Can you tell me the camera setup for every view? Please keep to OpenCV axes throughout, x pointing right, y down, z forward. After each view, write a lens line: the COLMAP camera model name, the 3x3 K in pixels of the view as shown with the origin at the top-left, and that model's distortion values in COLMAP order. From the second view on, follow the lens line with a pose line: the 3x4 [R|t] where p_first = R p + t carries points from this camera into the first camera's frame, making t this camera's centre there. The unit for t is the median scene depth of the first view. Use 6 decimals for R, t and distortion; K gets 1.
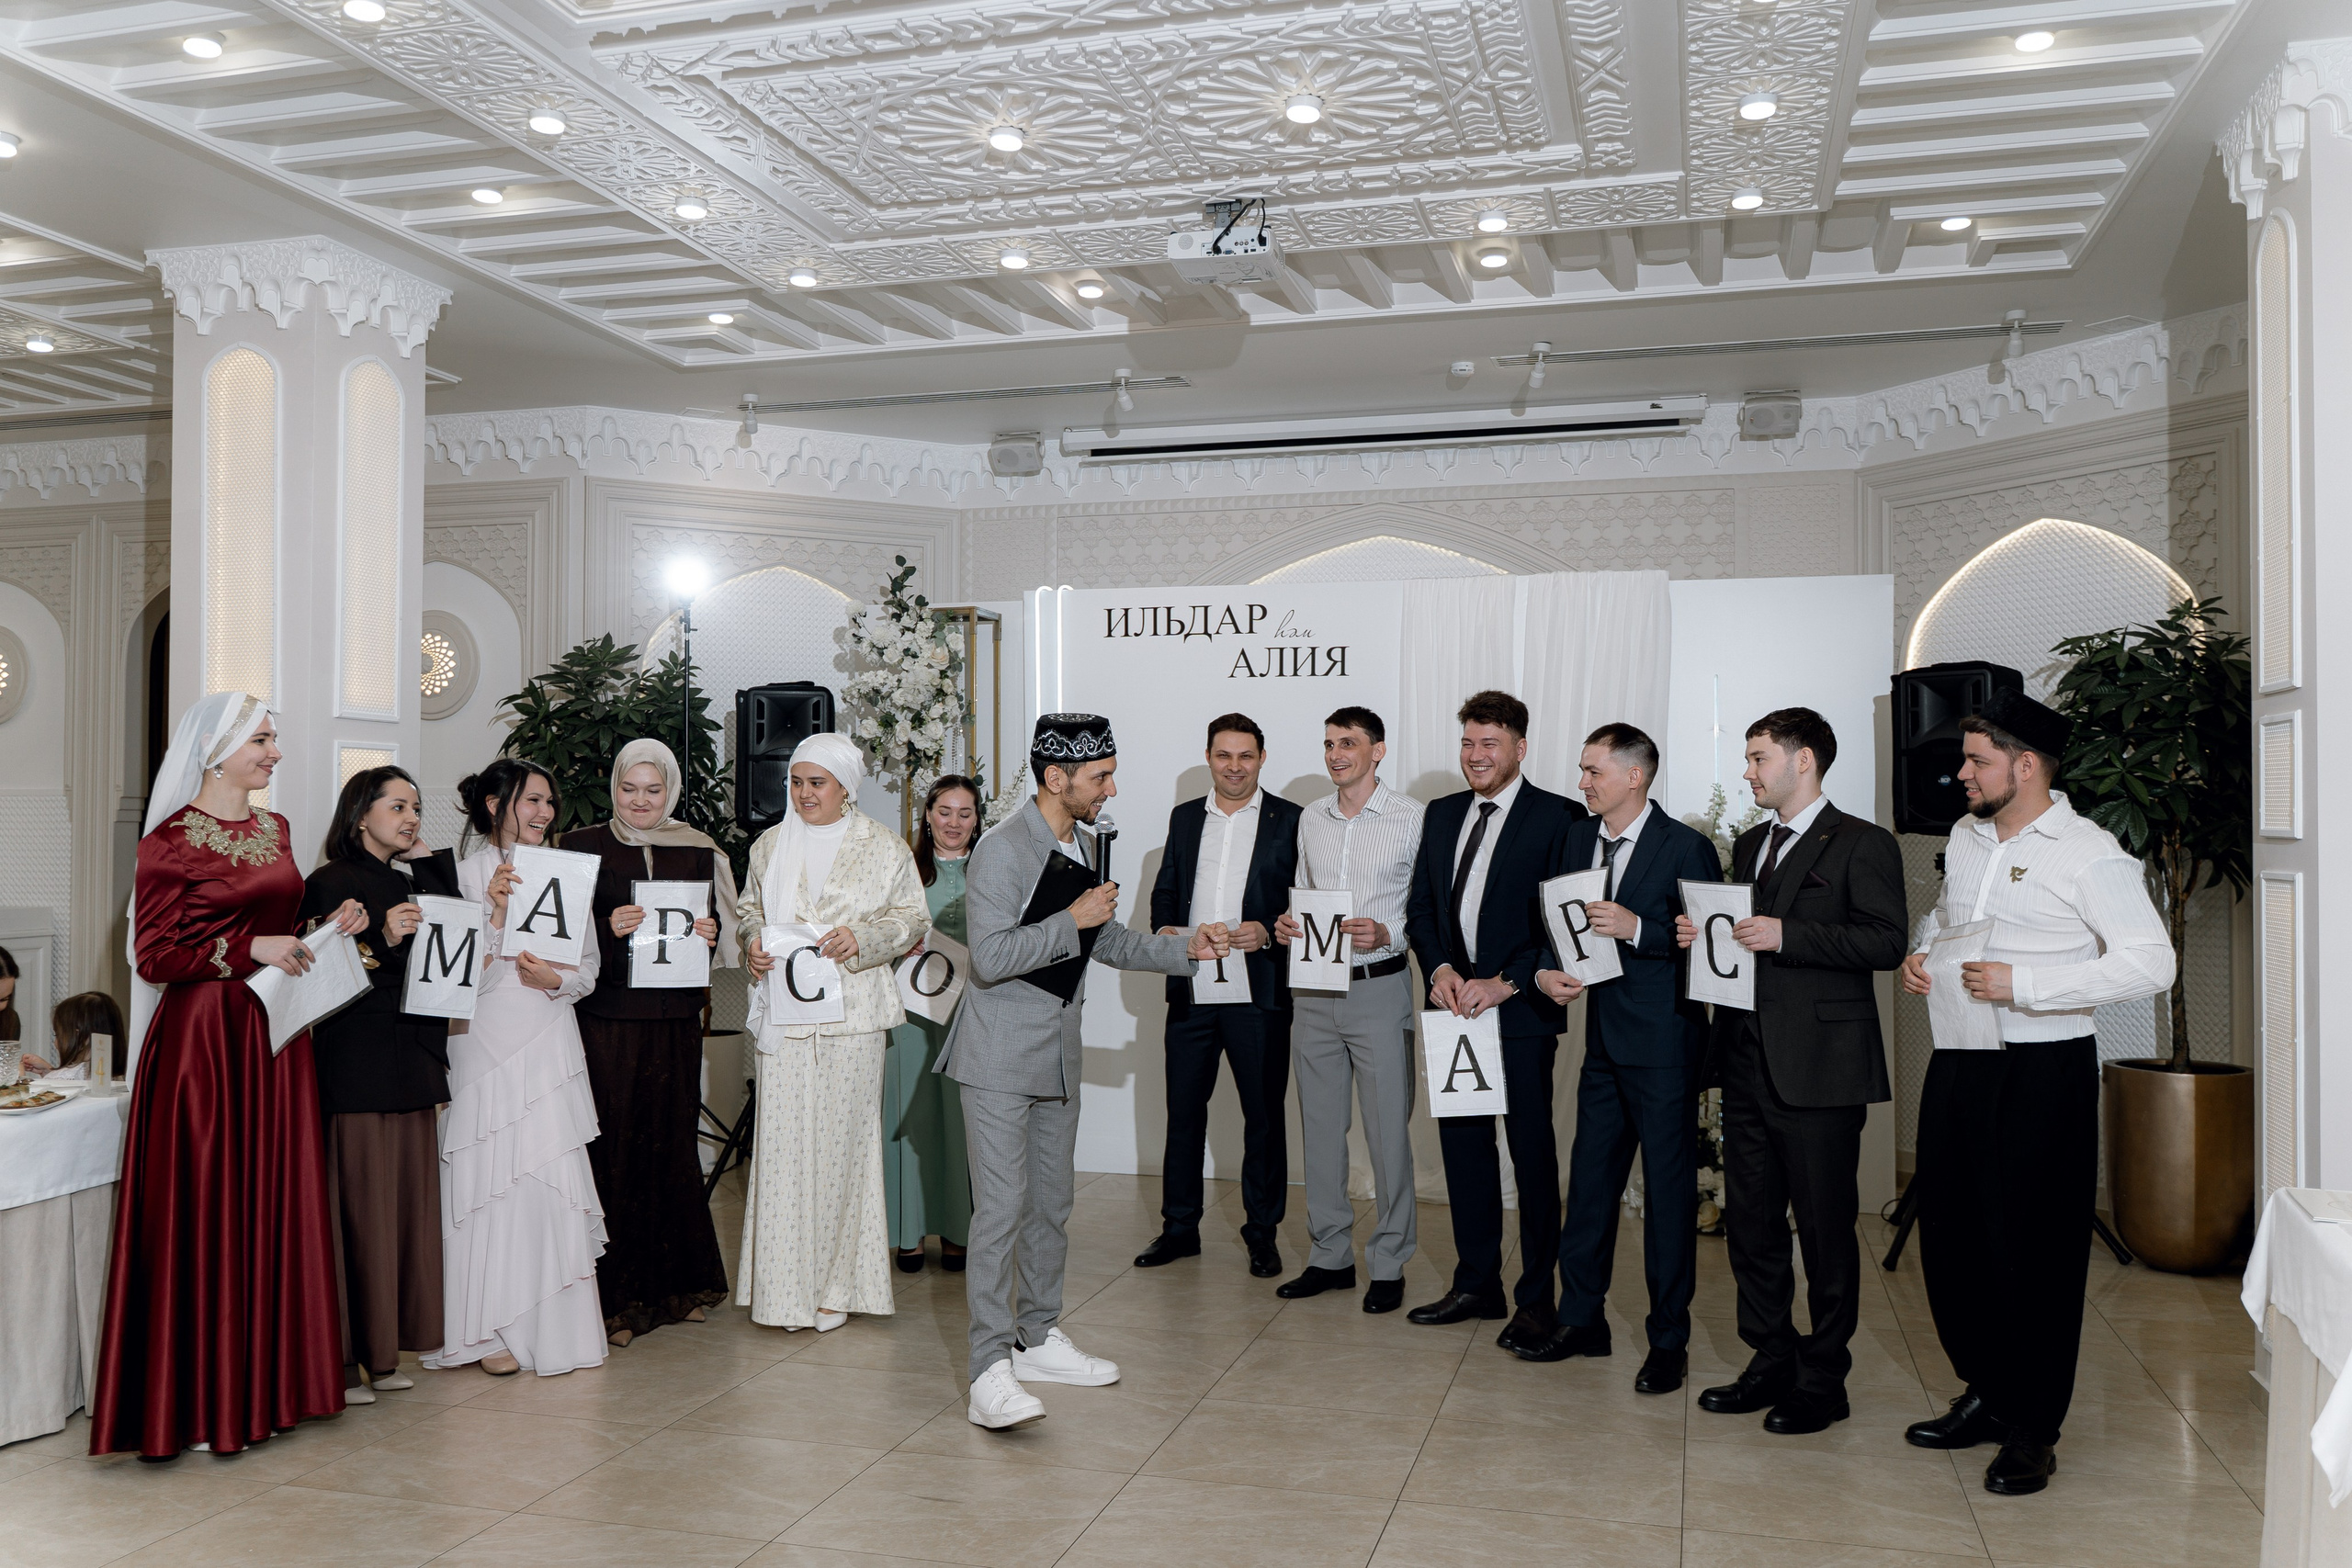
lens RADIAL K [[1895.1, 0, 1176.0], [0, 1895.1, 784.0], [0, 0, 1]] dist [0.001683, -0.008322]
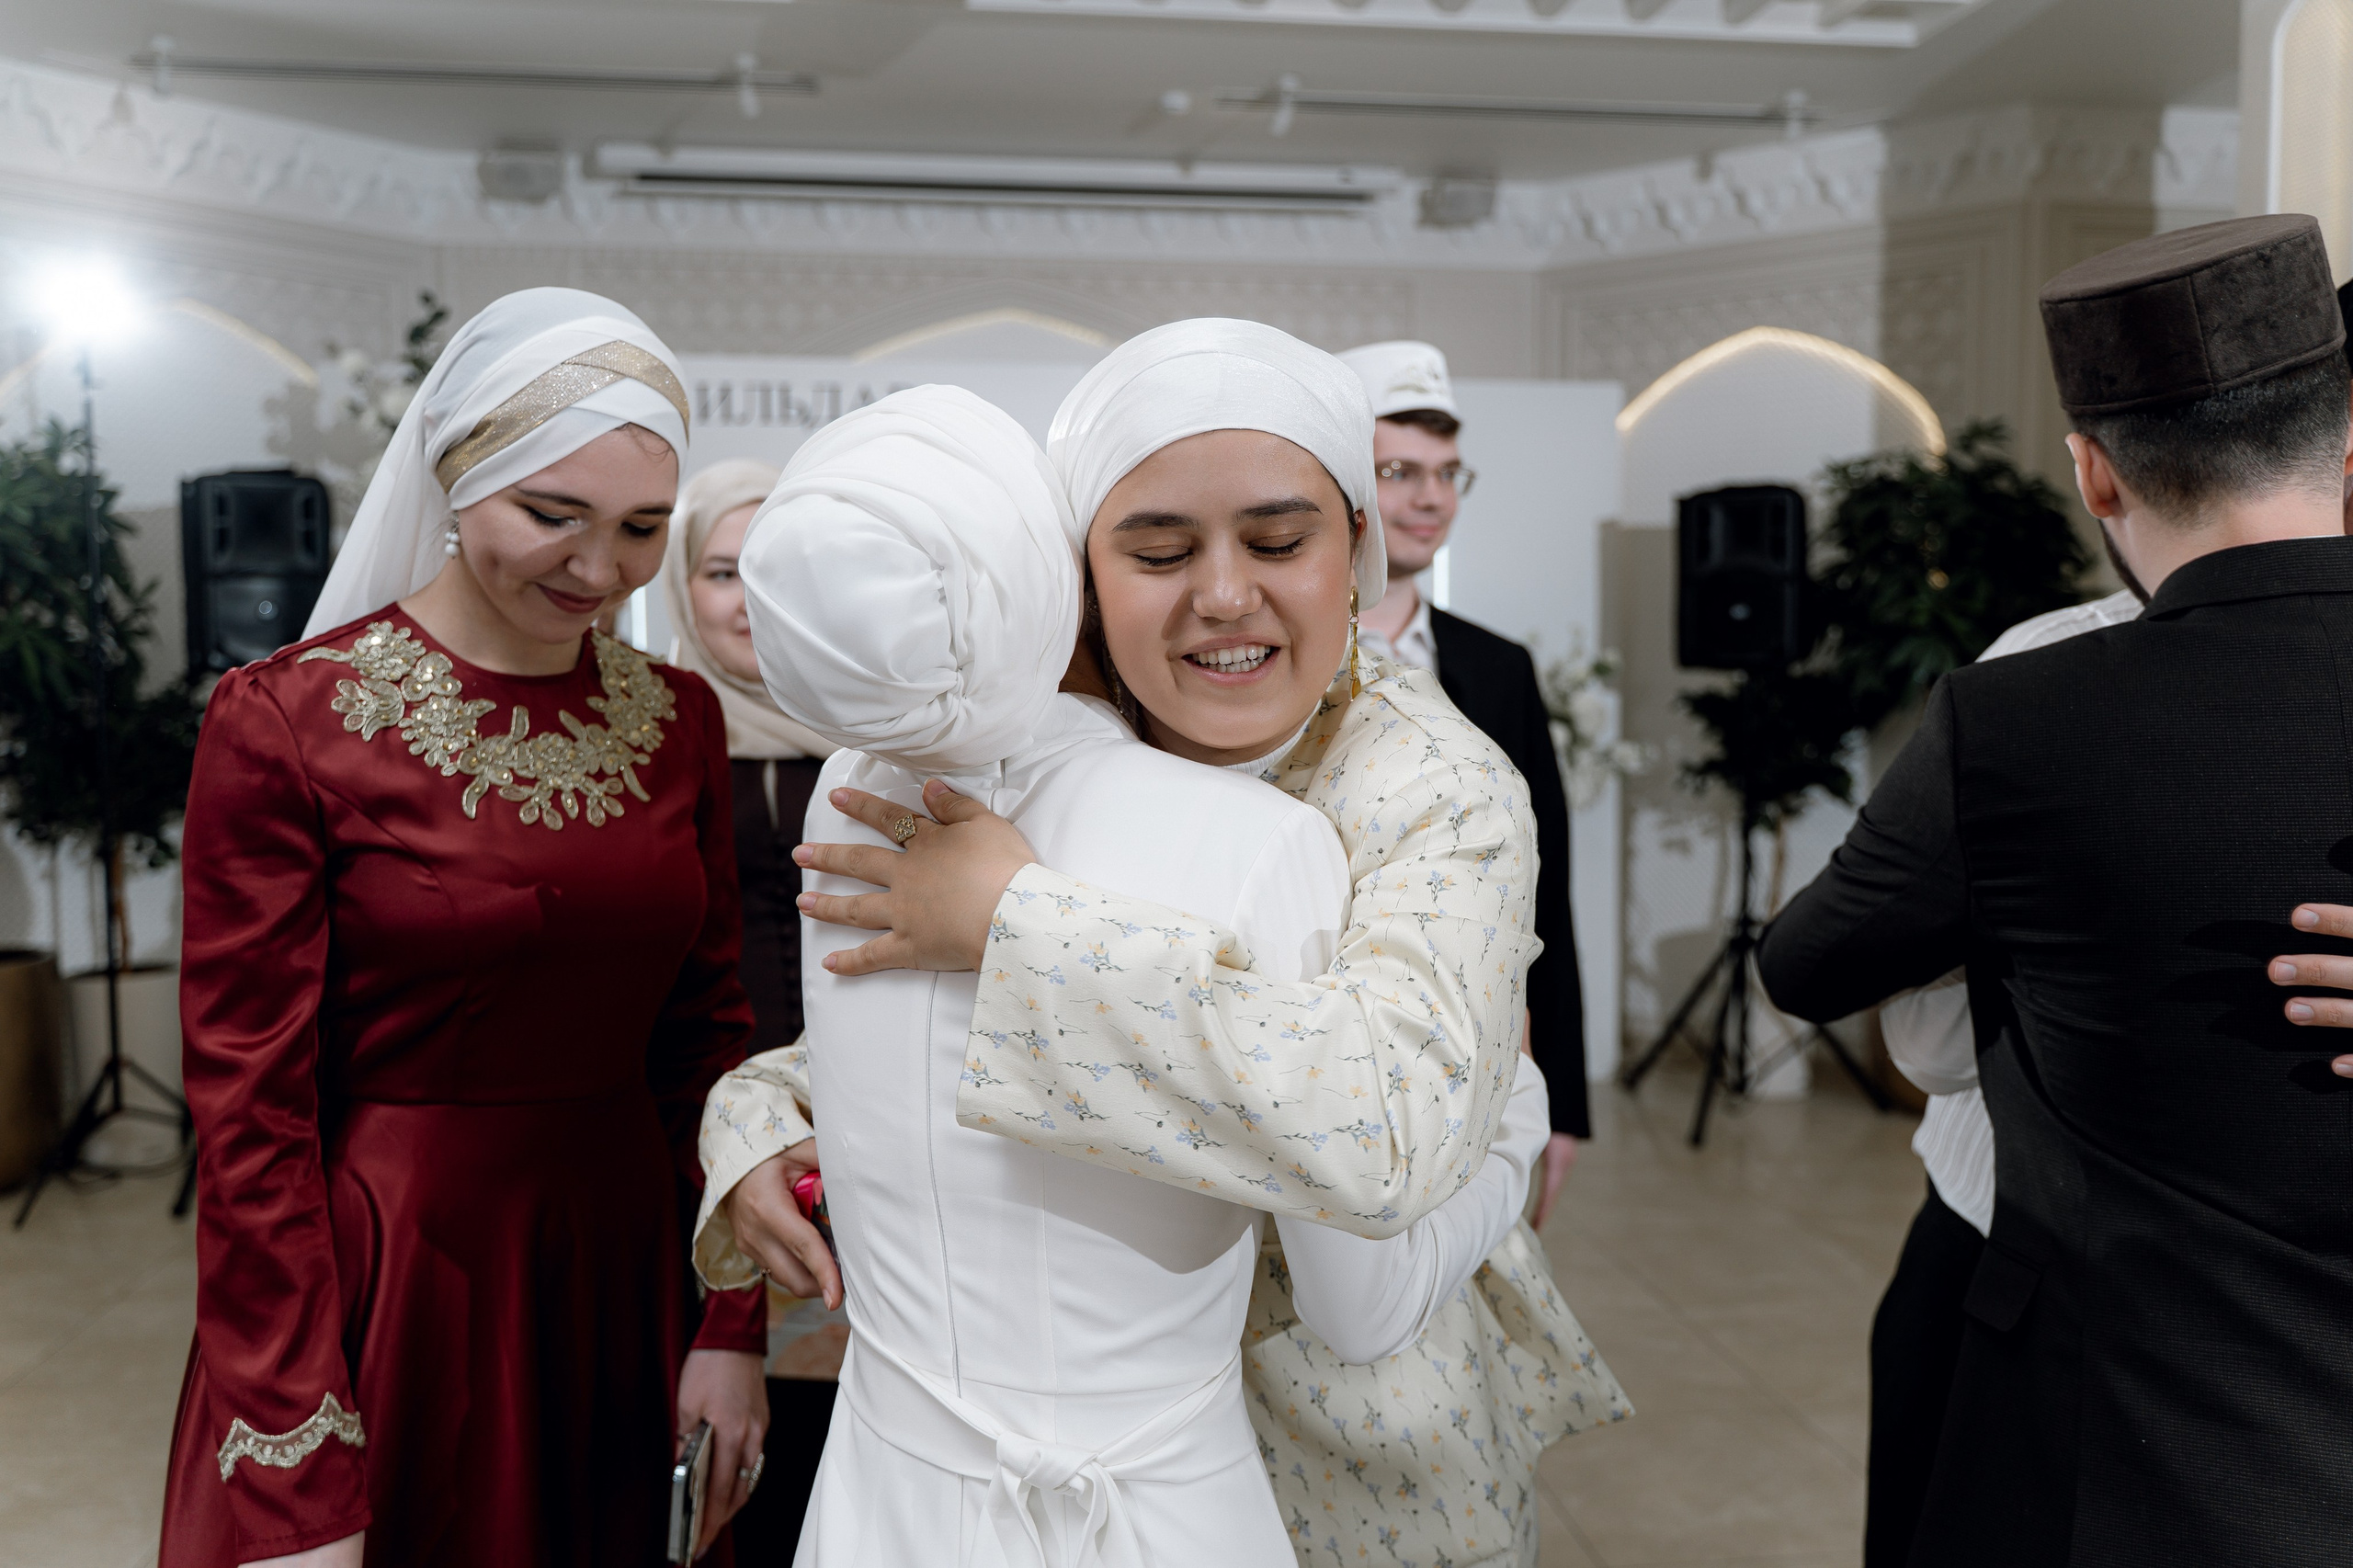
lens RADIAL K [[1896.1, 0, 1176.5], [0, 1896.1, 784.0], [0, 0, 1]] dist [0.001683, -0.008322]
pose [[0.919262, -0.032800, 0.392276, -0.168661], [-0.001078, 0.996309, 0.085832, 0.002336], [-0.393644, -0.079325, 0.915834, 0.218187]]
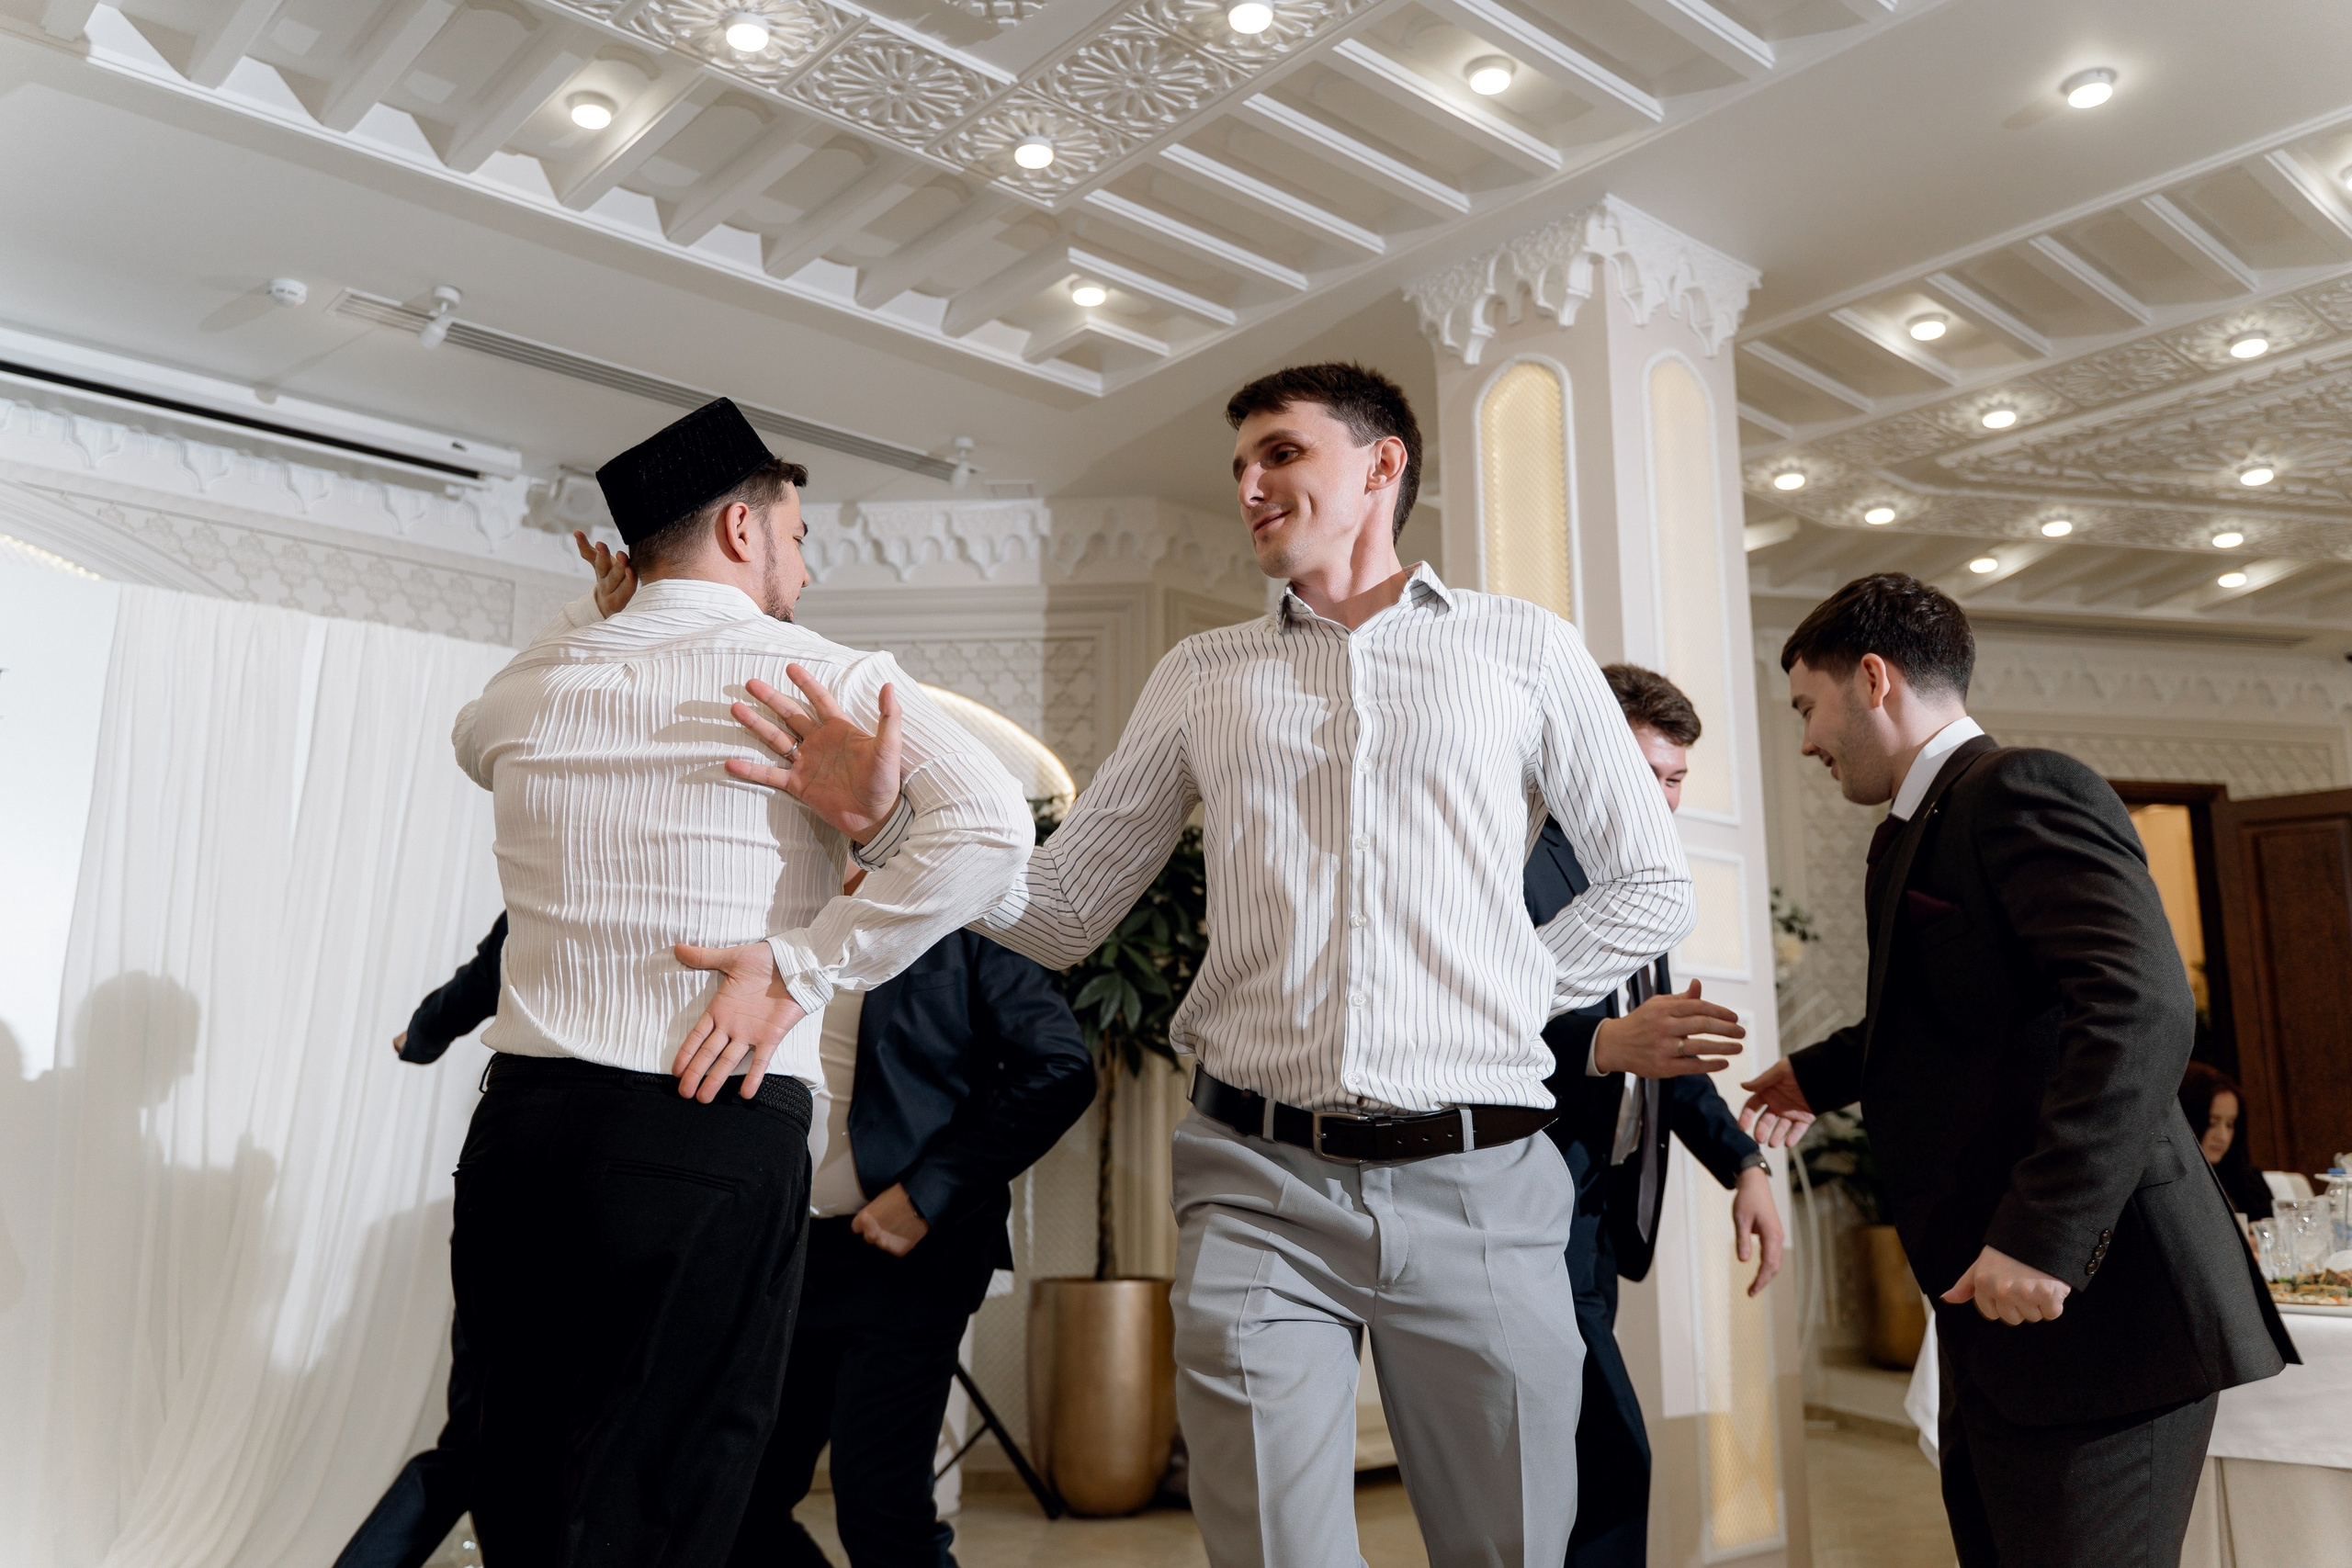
lens RADIAL K [[1895.1, 0, 1176.0], [0, 1895.1, 784.0], [0, 0, 1]] dist [0.001683, -0.008322]
pose [[0.543338, 0.158672, 0.824383, -0.191420], [-0.012339, 0.983379, -0.181143, 0.064854], [-0.839423, 0.088250, 0.536266, 0.375314]]
